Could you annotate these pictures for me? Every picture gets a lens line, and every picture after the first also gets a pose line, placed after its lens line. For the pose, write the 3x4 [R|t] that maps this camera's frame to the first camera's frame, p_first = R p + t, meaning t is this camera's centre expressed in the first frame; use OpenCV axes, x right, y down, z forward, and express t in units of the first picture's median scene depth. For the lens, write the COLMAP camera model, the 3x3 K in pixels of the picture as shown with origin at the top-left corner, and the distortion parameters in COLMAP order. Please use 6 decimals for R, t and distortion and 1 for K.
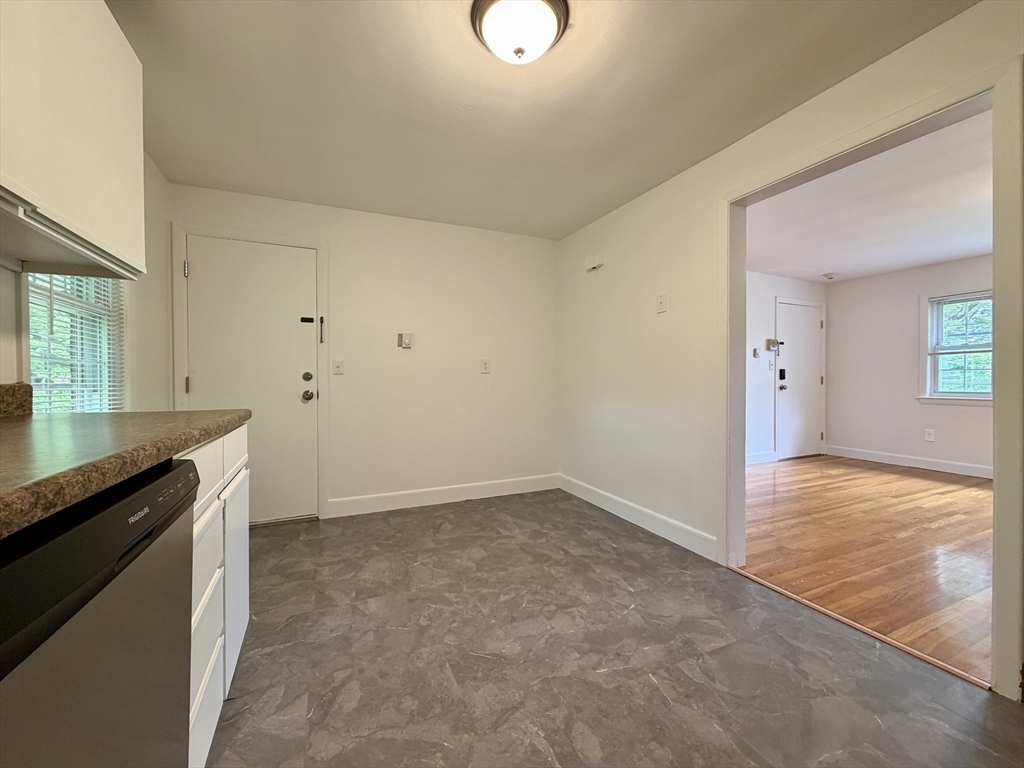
lens RADIAL K [[411.6, 0, 509.7], [0, 411.6, 384.0], [0, 0, 1]] dist [0.001579, 0.000145]
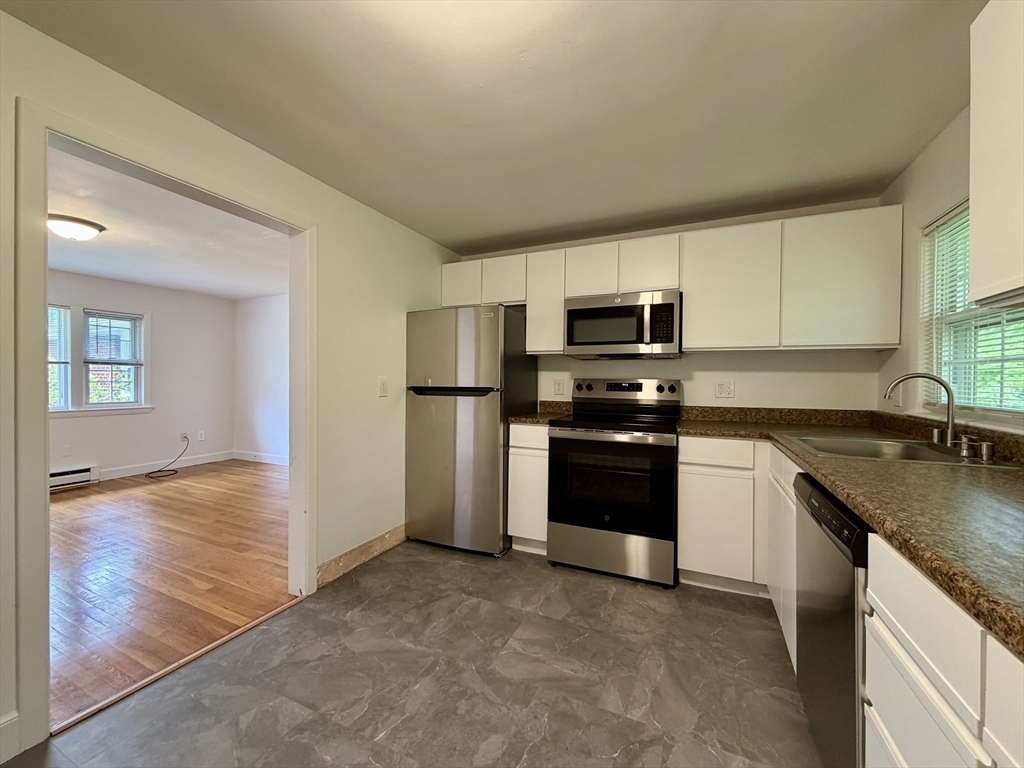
lens RADIAL K [[411.6, 0, 509.7], [0, 411.6, 384.0], [0, 0, 1]] dist [0.001579, 0.000145]
pose [[-0.655875, -0.008441, 0.754822, -0.479750], [0.001106, 0.999926, 0.012143, -0.101497], [-0.754869, 0.008799, -0.655817, 1.171599]]
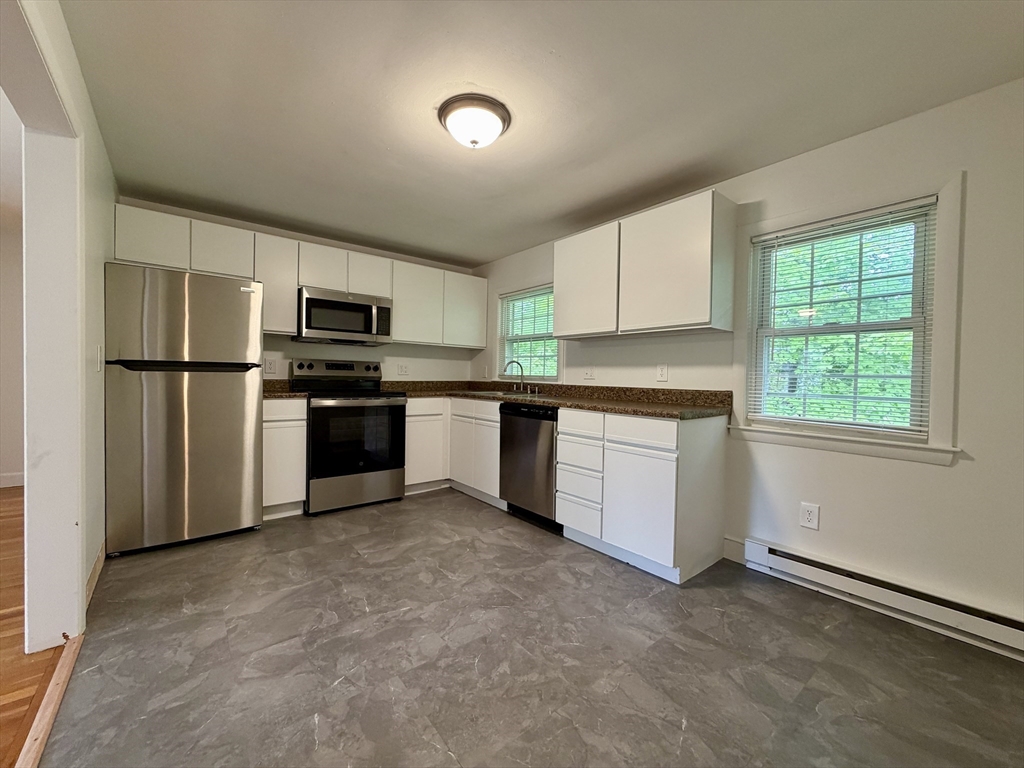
lens RADIAL K [[411.8, 0, 507.8], [0, 411.8, 383.1], [0, 0, 1]] dist [0.022924, -0.000031]
pose [[-0.969275, -0.009908, -0.245778, 0.205548], [-0.016830, 0.999518, 0.026079, -0.050766], [0.245401, 0.029414, -0.968975, 2.008297]]
